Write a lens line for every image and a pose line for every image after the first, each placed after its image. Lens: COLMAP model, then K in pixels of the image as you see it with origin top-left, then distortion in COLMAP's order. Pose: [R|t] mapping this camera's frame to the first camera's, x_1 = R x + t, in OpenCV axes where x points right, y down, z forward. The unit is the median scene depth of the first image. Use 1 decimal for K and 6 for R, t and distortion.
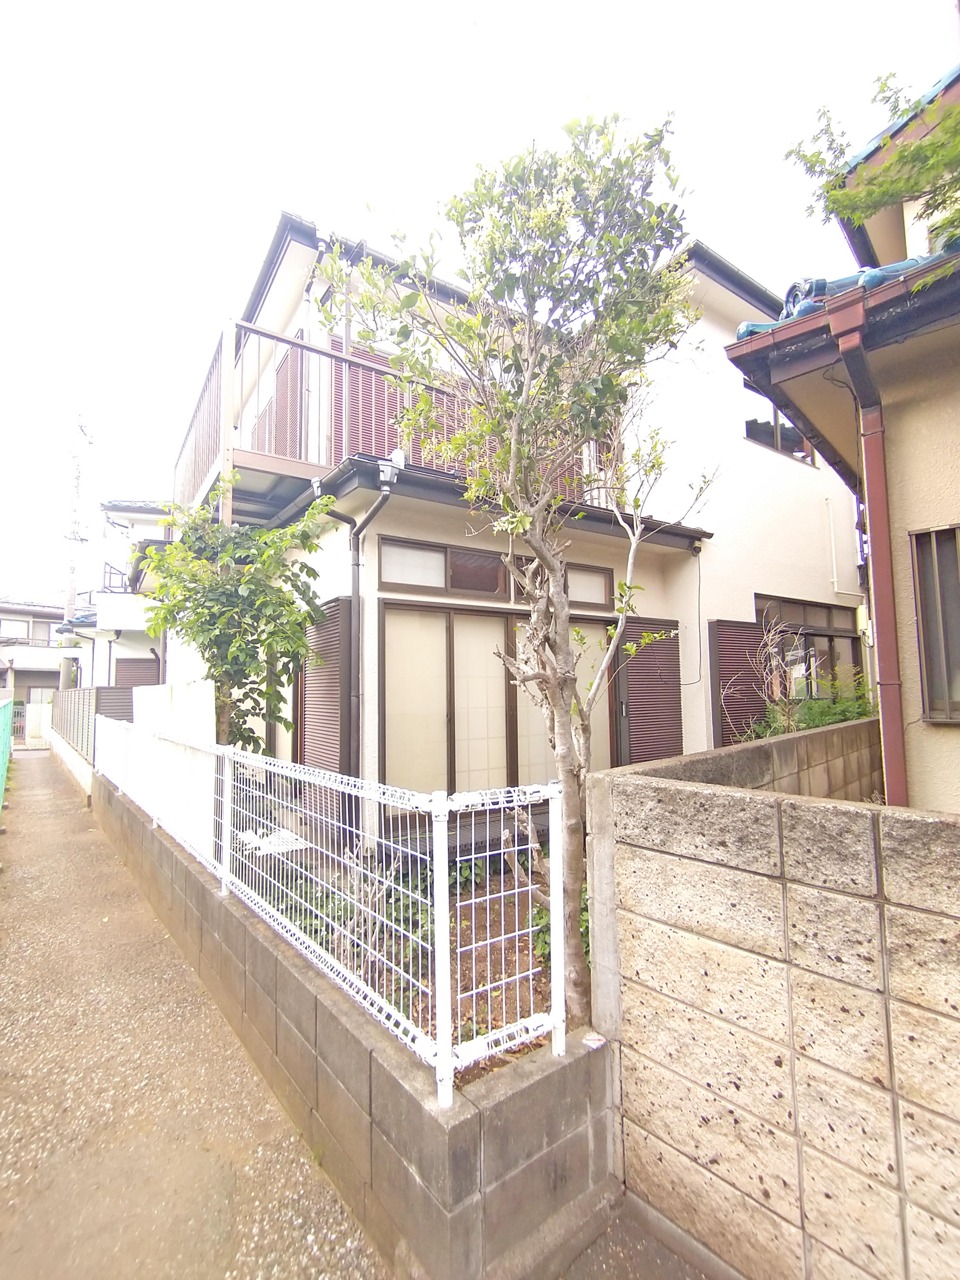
lens RADIAL K [[576.2, 0, 477.6], [0, 576.2, 639.2], [0, 0, 1]] dist [-0.004729, 0.002169]
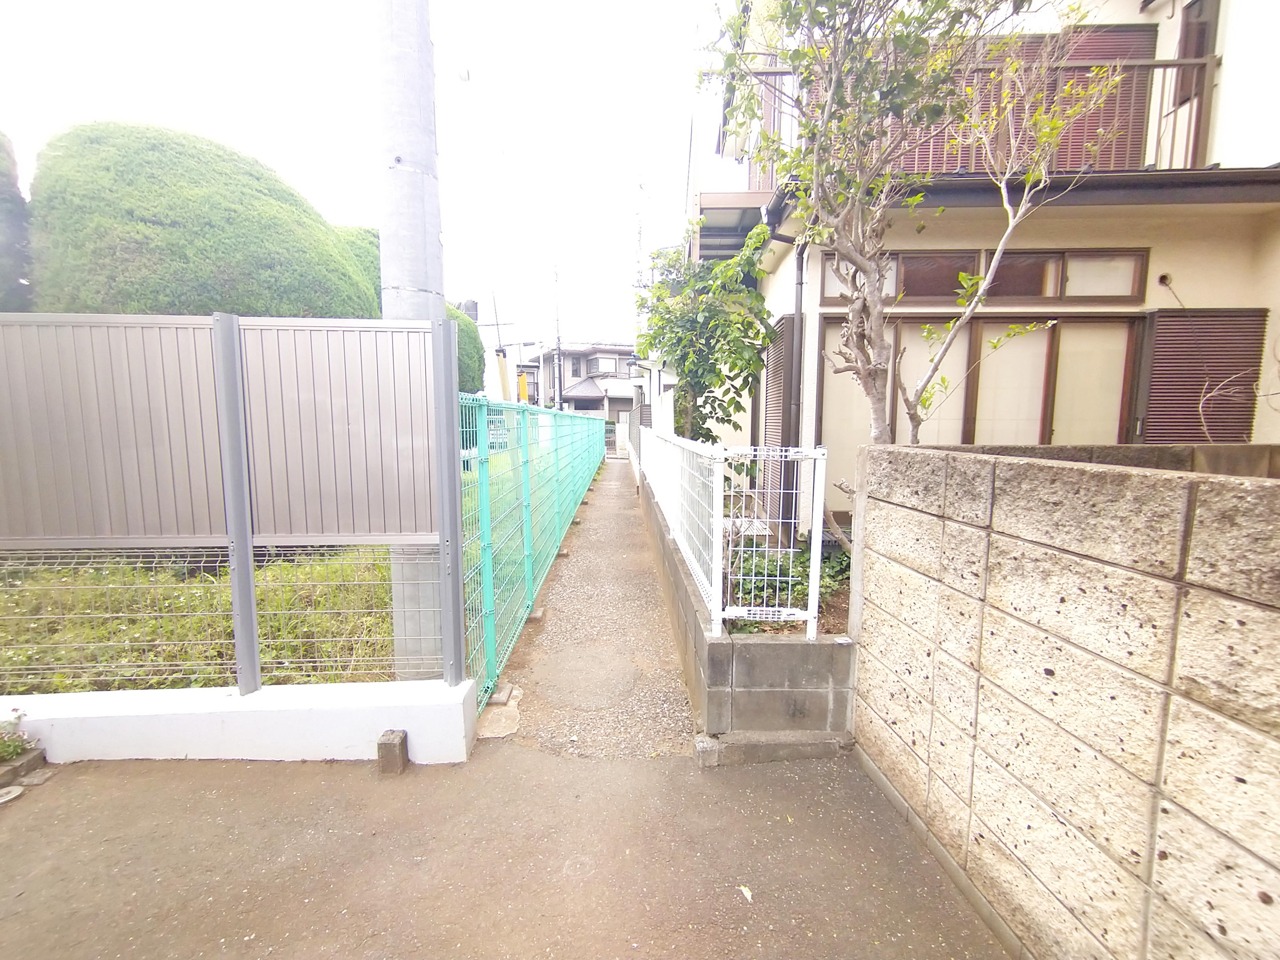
lens RADIAL K [[576.2, 0, 641.0], [0, 576.2, 479.2], [0, 0, 1]] dist [-0.004729, 0.002169]
pose [[0.808469, 0.077644, -0.583395, 0.661730], [0.036118, 0.982846, 0.180859, 0.083729], [0.587430, -0.167290, 0.791795, -0.310946]]
